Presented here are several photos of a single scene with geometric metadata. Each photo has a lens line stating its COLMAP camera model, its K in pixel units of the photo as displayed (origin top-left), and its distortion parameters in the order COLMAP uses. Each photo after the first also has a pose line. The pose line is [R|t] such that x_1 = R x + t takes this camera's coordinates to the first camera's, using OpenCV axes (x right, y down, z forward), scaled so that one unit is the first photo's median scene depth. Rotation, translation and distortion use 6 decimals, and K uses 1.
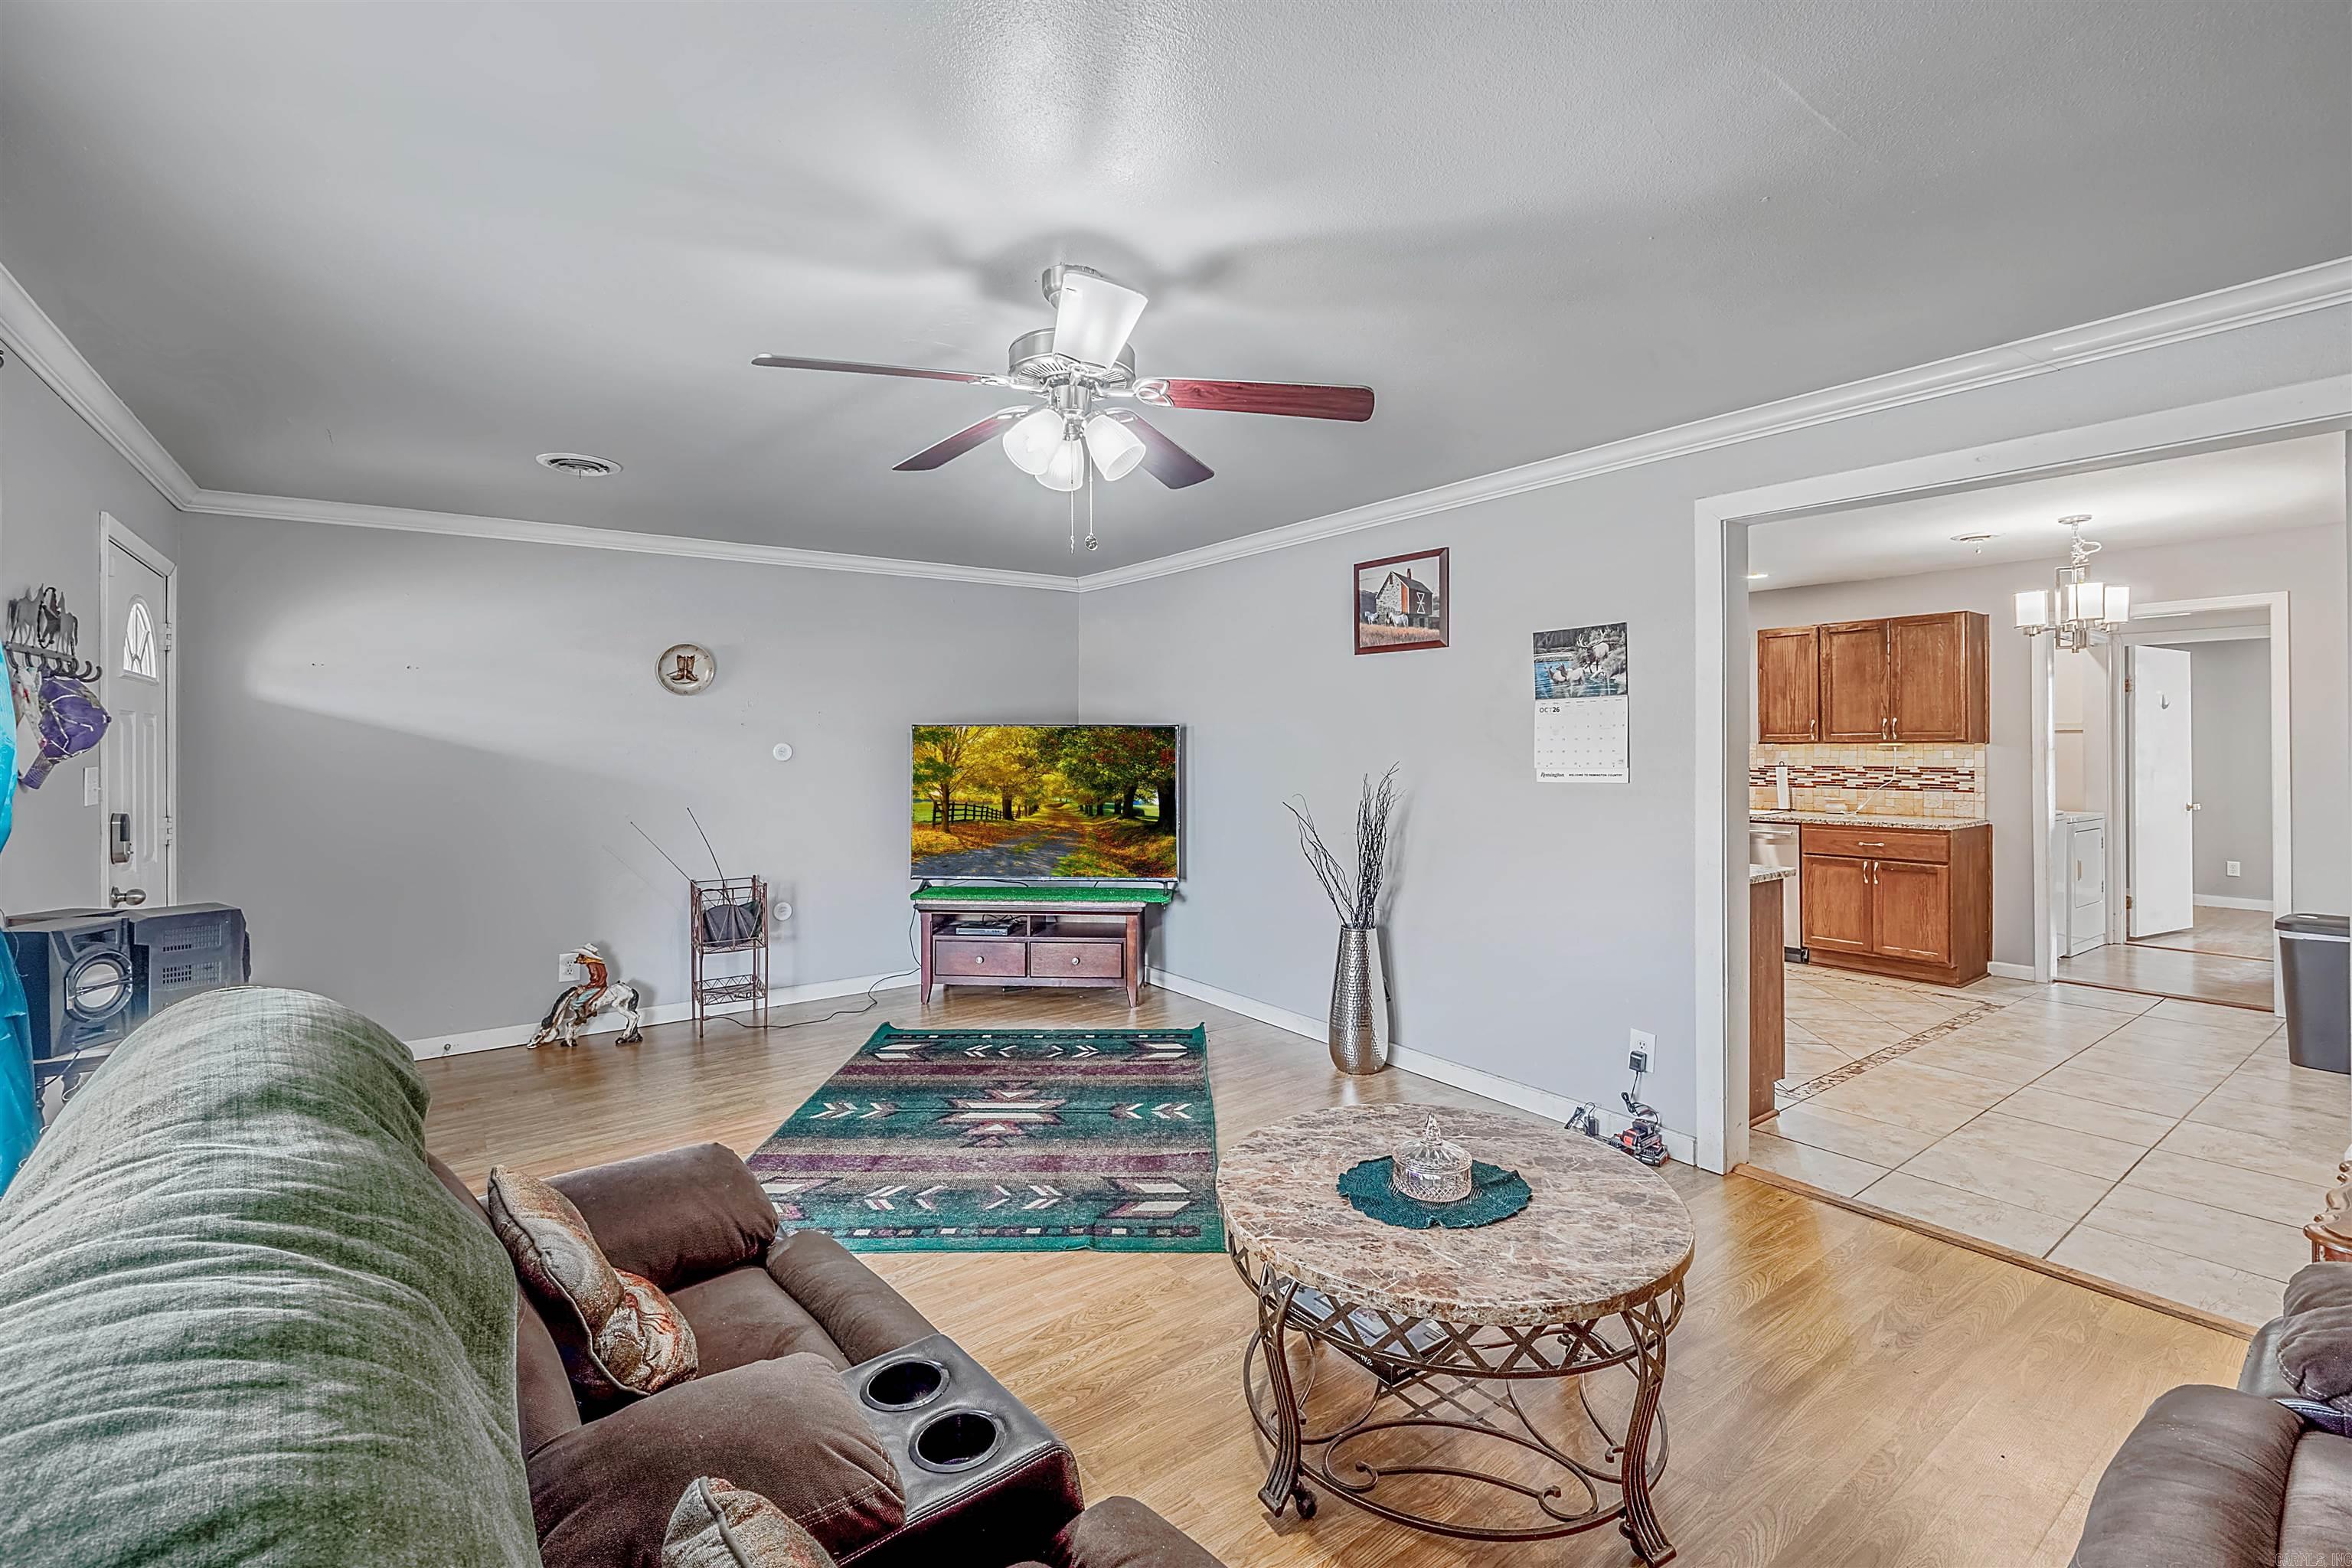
lens RADIAL K [[1000.2, 0, 1168.5], [0, 1000.2, 754.2], [0, 0, 1]] dist [-0.004944, -0.000083]
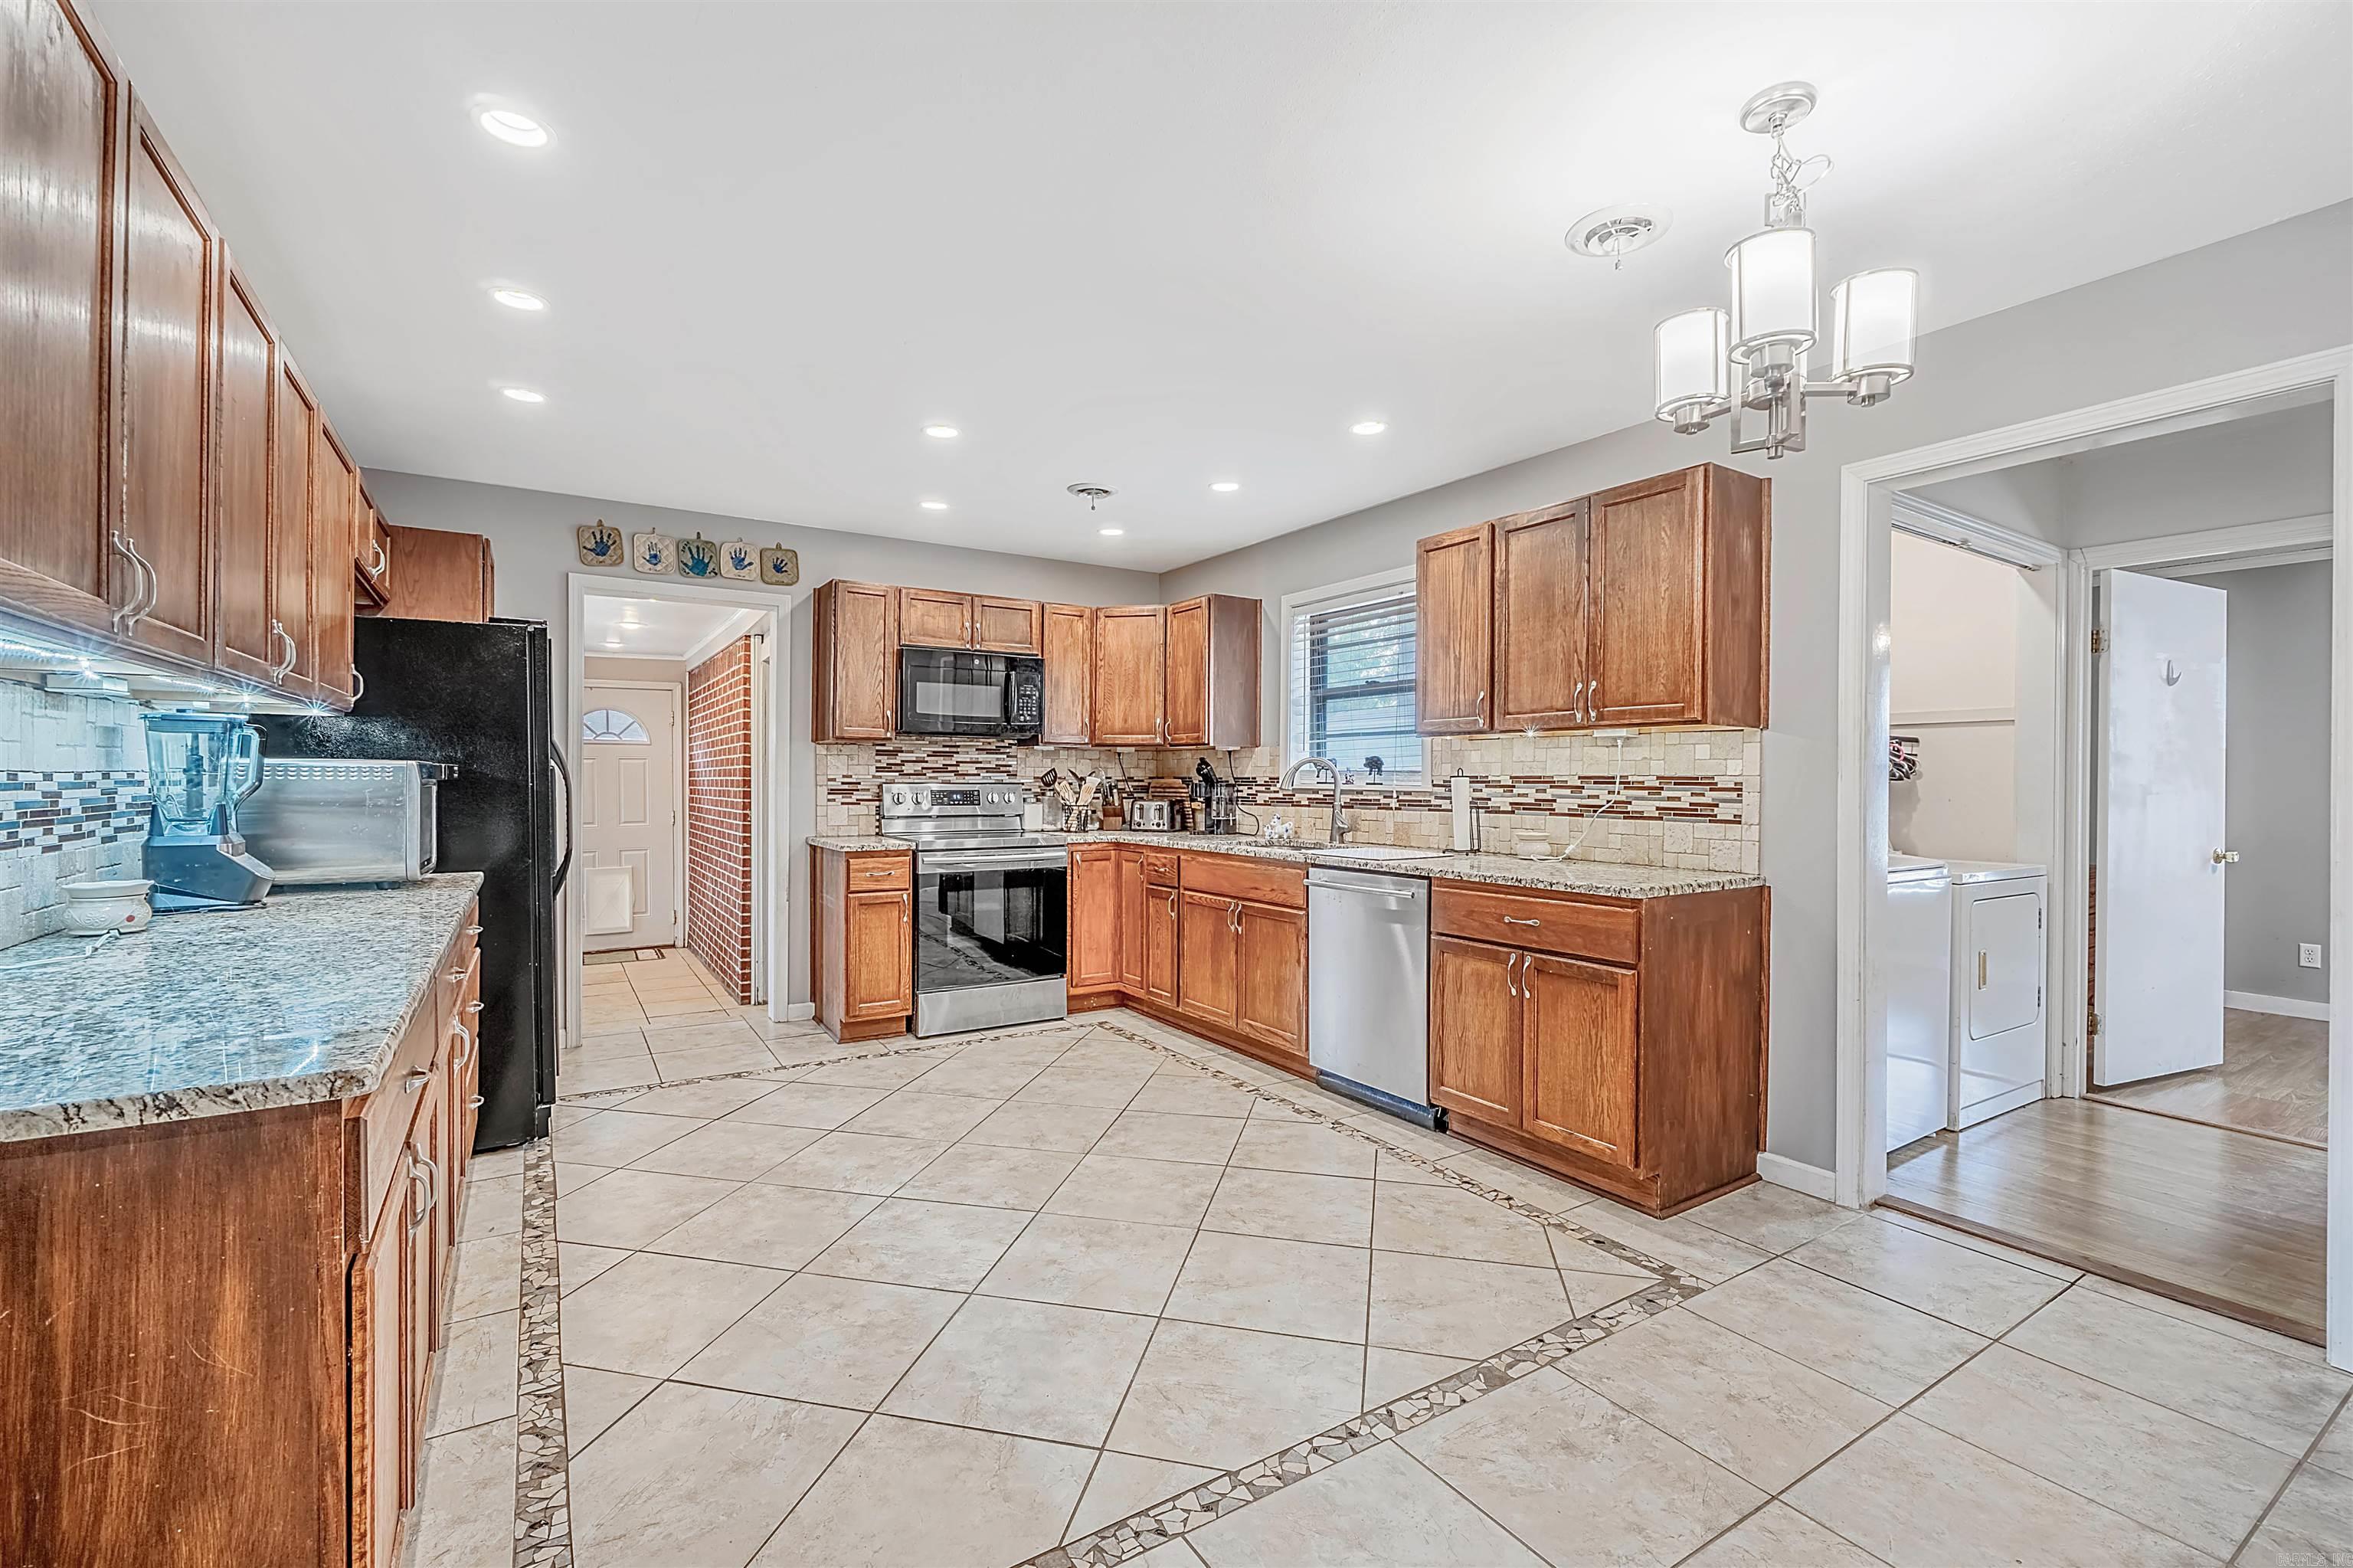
lens RADIAL K [[1000.7, 0, 1173.6], [0, 1000.7, 782.5], [0, 0, 1]] dist [-0.004944, -0.000083]
pose [[0.998327, 0.011257, -0.056710, 0.589282], [-0.011352, 0.999935, -0.001345, 0.022805], [0.056691, 0.001987, 0.998390, 0.502921]]
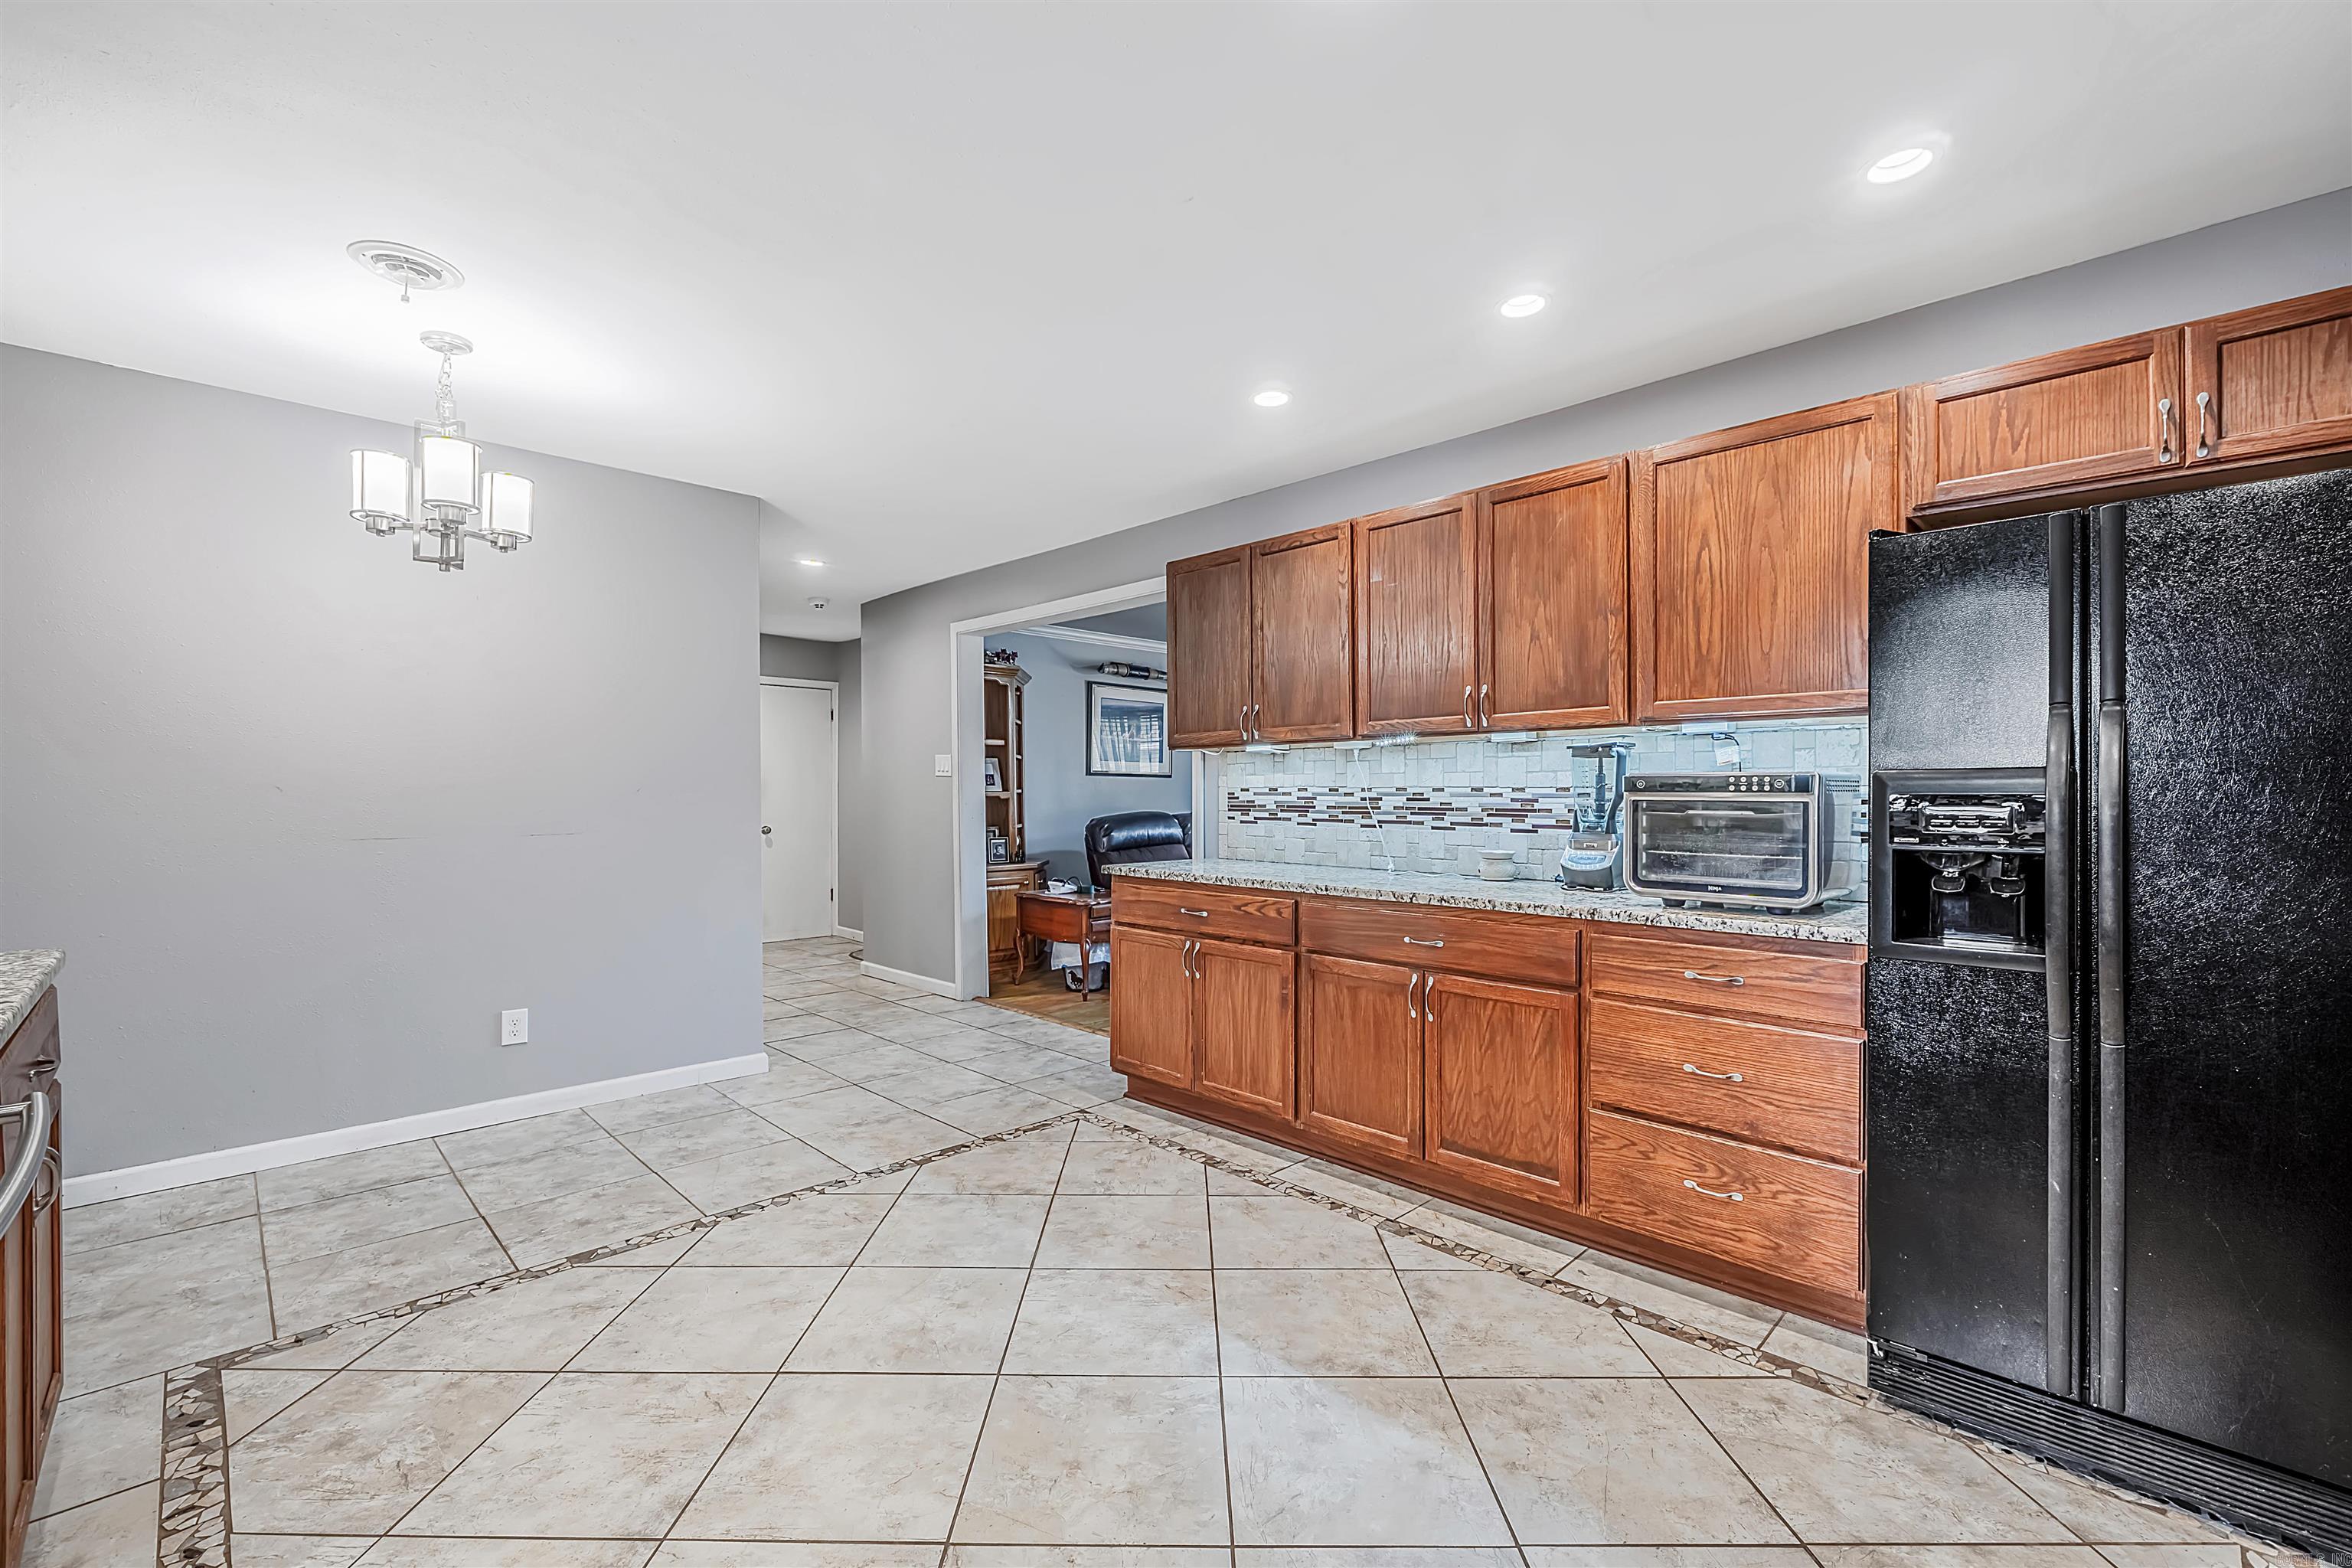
lens RADIAL K [[1000.2, 0, 1176.2], [0, 1000.2, 789.9], [0, 0, 1]] dist [-0.004944, -0.000083]
pose [[-0.987746, 0.004640, -0.156002, 0.486160], [0.003615, 0.999970, 0.006854, 0.019889], [0.156029, 0.006206, -0.987733, 1.383259]]
